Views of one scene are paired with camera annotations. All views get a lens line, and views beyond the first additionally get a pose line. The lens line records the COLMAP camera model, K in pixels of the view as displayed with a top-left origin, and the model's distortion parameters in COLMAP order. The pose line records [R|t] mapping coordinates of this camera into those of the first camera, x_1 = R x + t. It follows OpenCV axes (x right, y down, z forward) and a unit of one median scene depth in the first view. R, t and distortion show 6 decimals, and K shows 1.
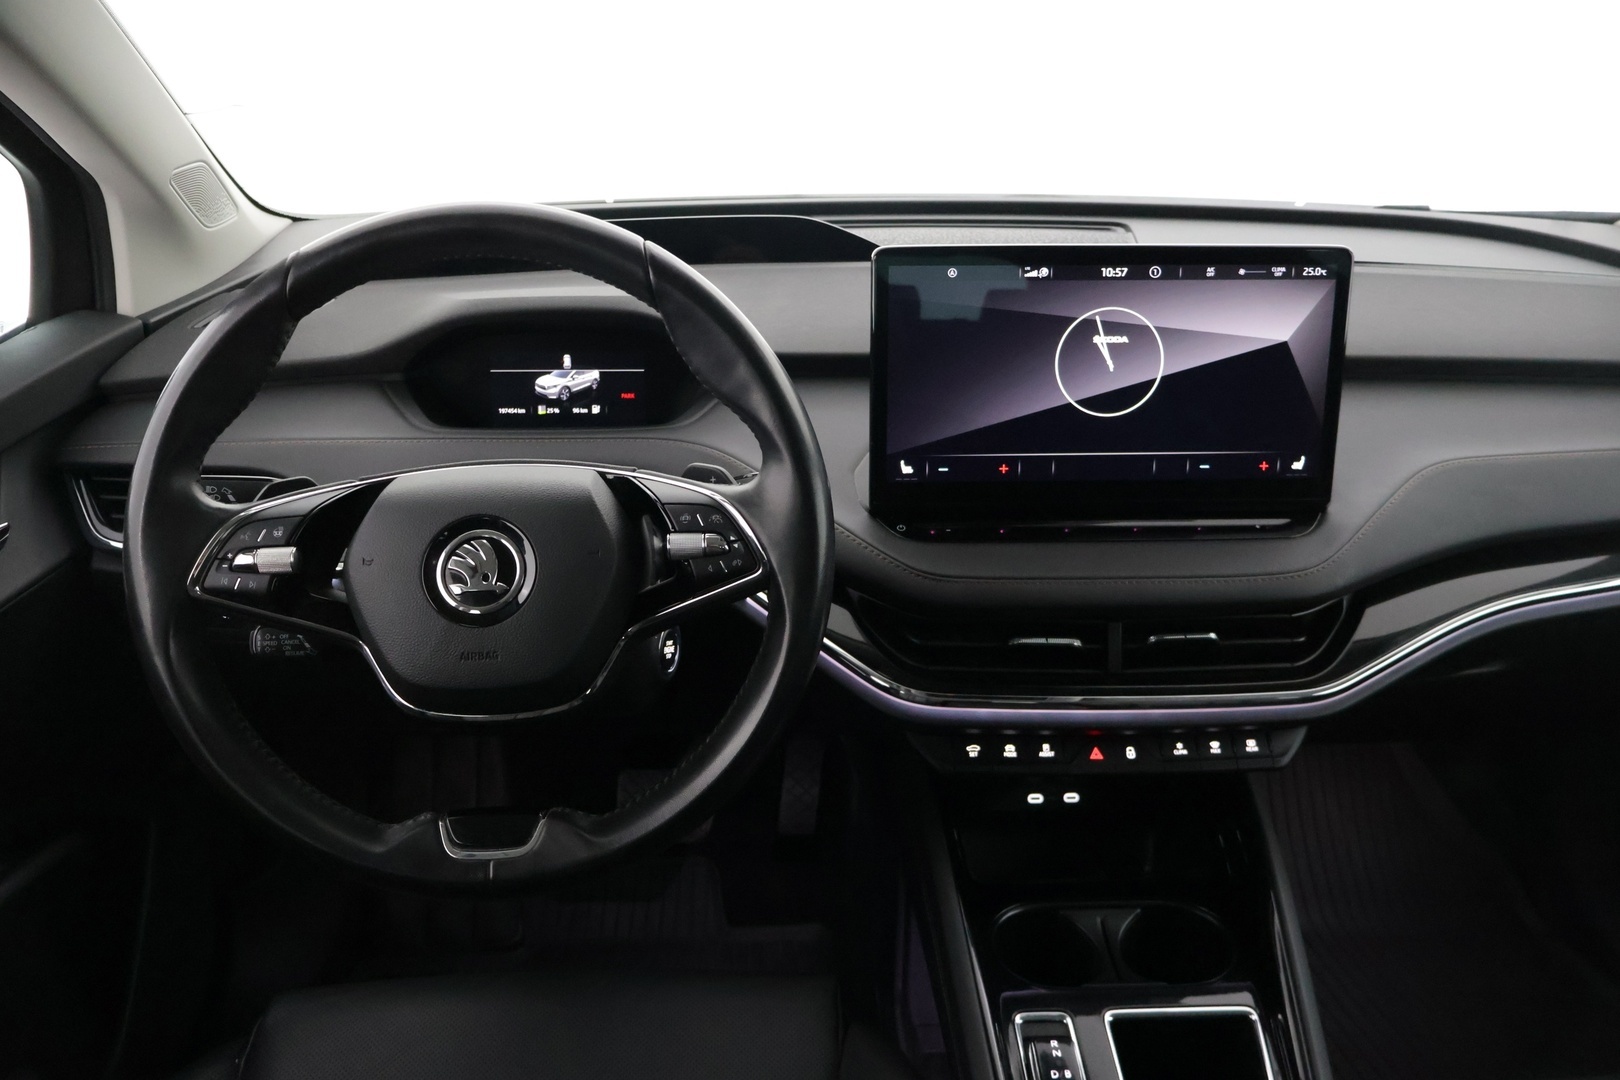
lens RADIAL K [[1355.3, 0, 820.0], [0, 1355.3, 536.8], [0, 0, 1]] dist [-0.009654, 0.008244]
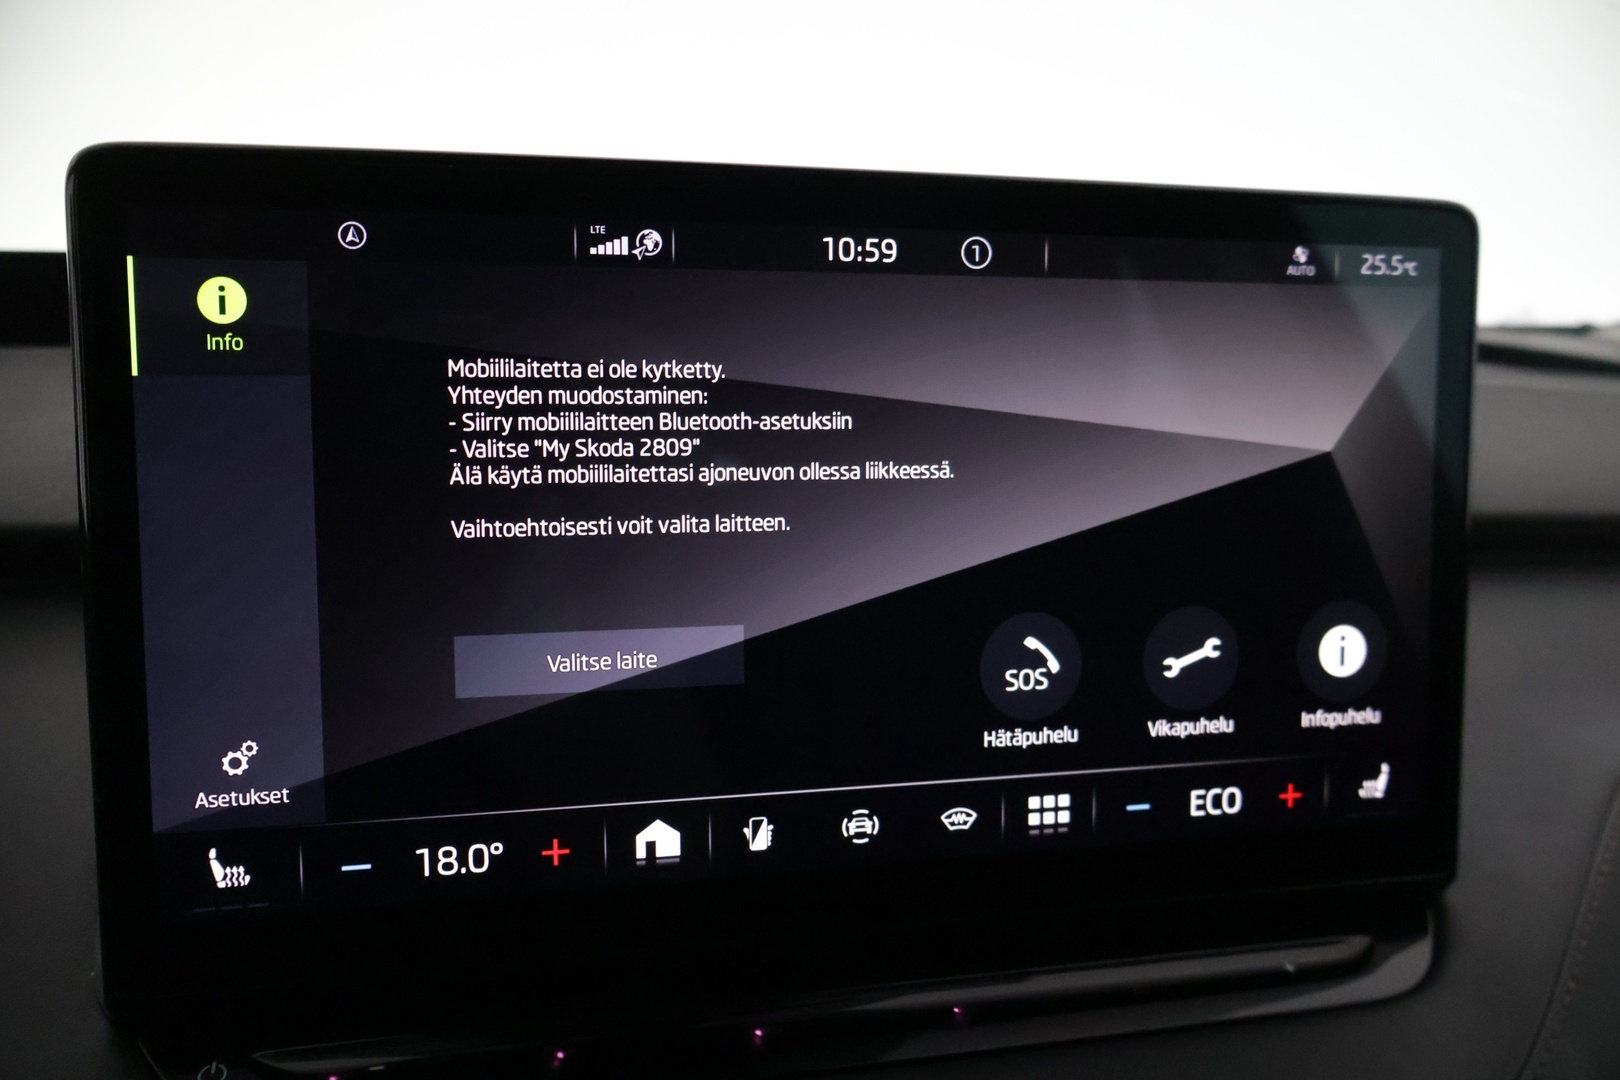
lens RADIAL K [[1433.0, 0, 830.9], [0, 1433.0, 524.6], [0, 0, 1]] dist [-0.024116, 0.001975]
pose [[0.979507, -0.016168, 0.200759, 0.137915], [0.049962, 0.985123, -0.164430, -0.070082], [-0.195114, 0.171091, 0.965742, 0.671362]]
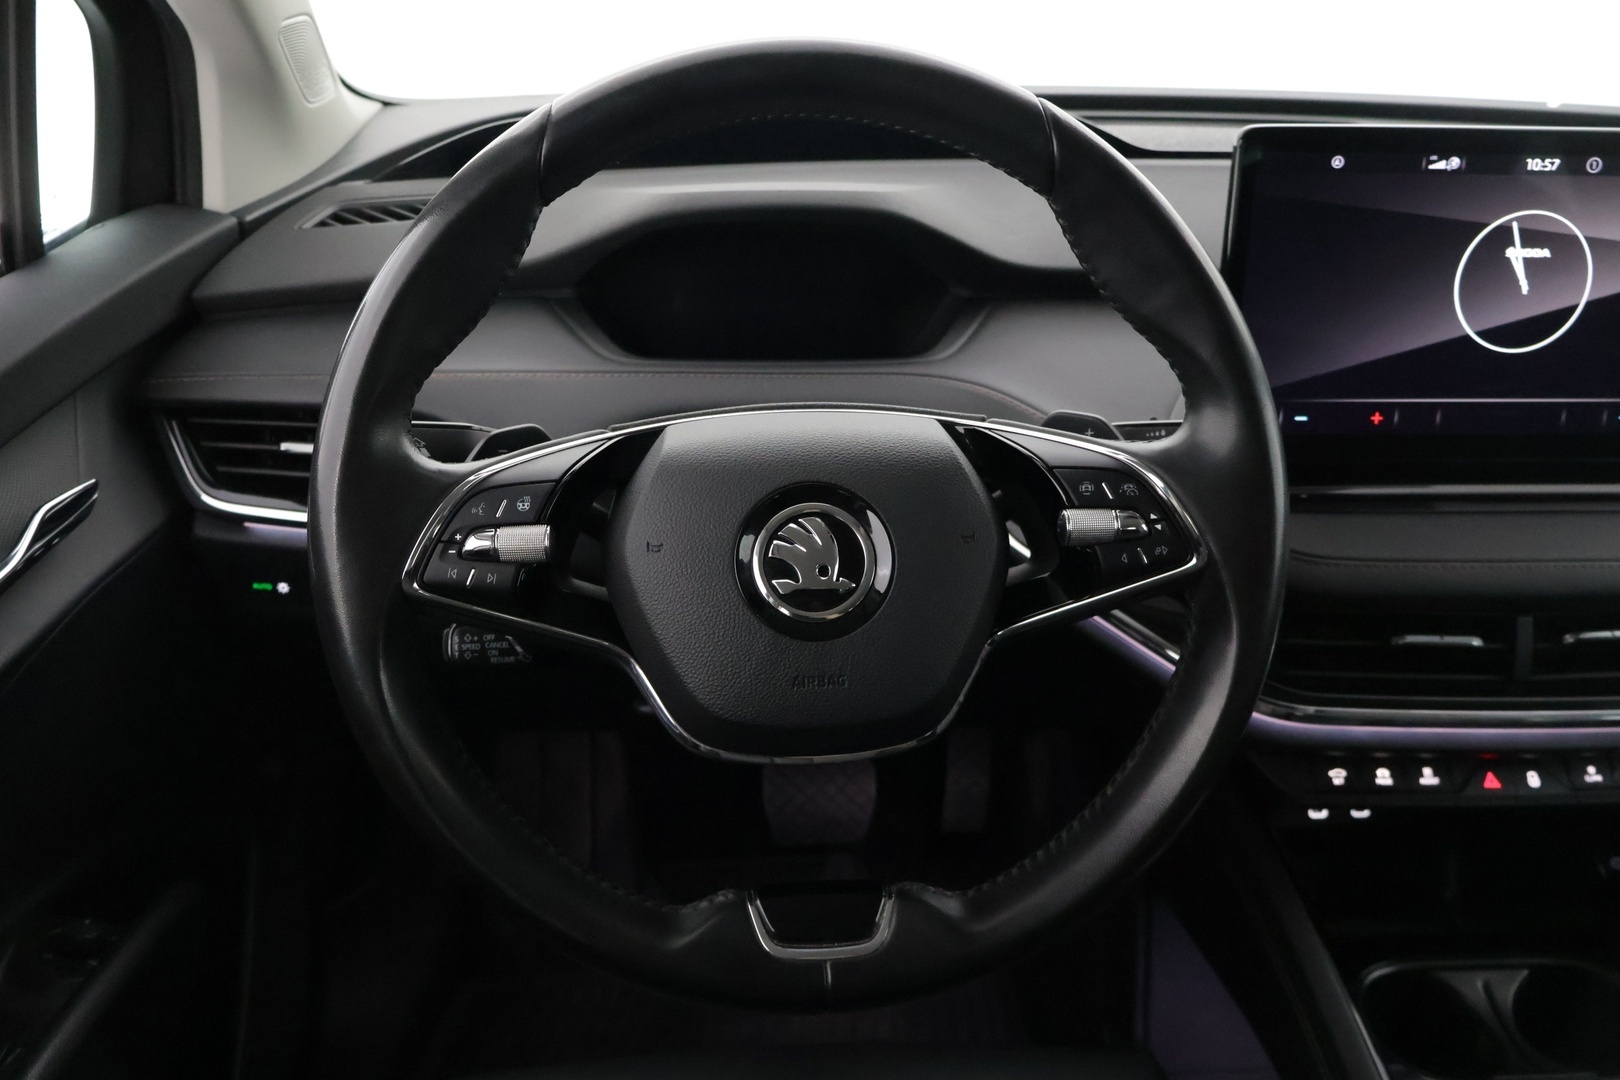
lens RADIAL K [[1355.3, 0, 820.0], [0, 1355.3, 536.8], [0, 0, 1]] dist [-0.009654, 0.008244]
pose [[0.999675, 0.006410, 0.024667, -0.212650], [-0.007595, 0.998806, 0.048267, -0.017696], [-0.024328, -0.048438, 0.998530, 0.231126]]
